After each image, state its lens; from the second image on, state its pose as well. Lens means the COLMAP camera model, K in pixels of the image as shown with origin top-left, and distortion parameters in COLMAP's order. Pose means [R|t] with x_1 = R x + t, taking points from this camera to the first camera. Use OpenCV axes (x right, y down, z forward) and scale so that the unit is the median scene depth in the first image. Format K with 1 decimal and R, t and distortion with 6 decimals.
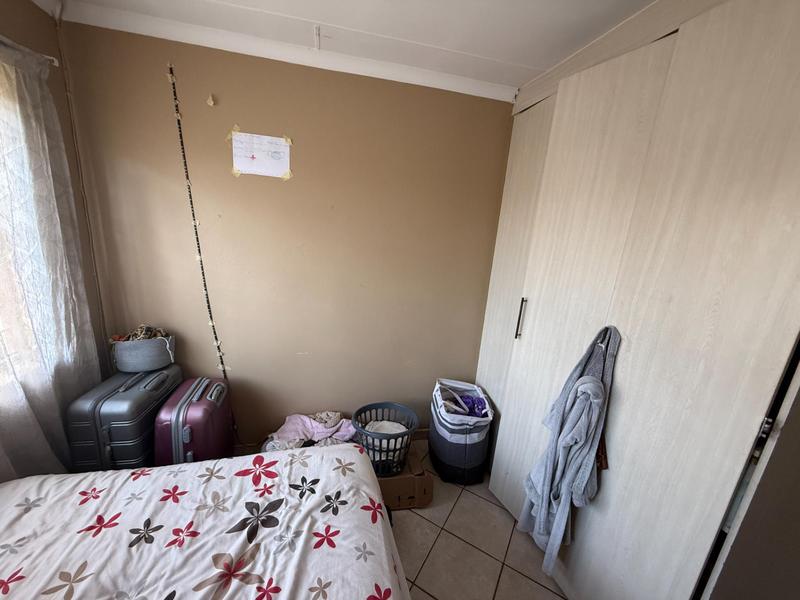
lens RADIAL K [[318.0, 0, 397.7], [0, 318.0, 301.5], [0, 0, 1]] dist [0.000752, -0.001159]
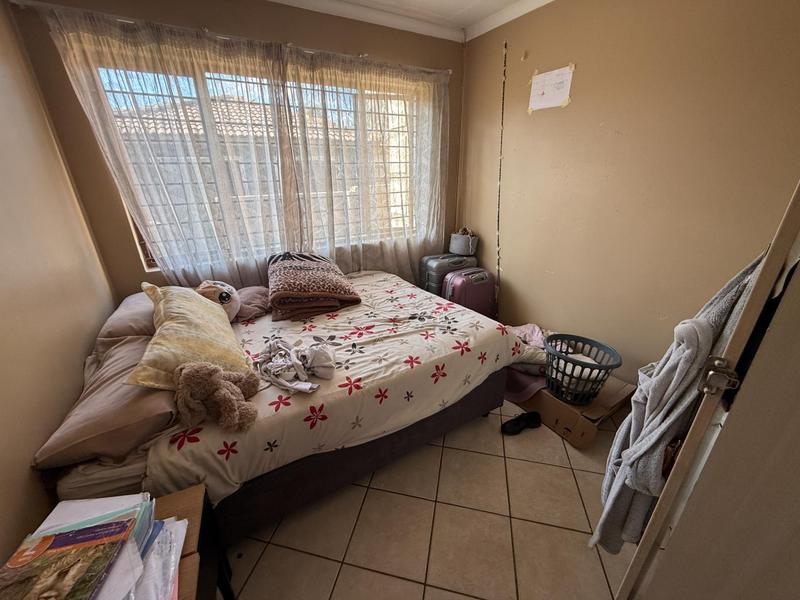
lens RADIAL K [[318.0, 0, 395.5], [0, 318.0, 301.5], [0, 0, 1]] dist [0.000752, -0.001159]
pose [[0.305554, 0.289655, -0.907048, 0.817331], [-0.189601, 0.952039, 0.240152, 0.133381], [0.933107, 0.098598, 0.345819, 0.159360]]
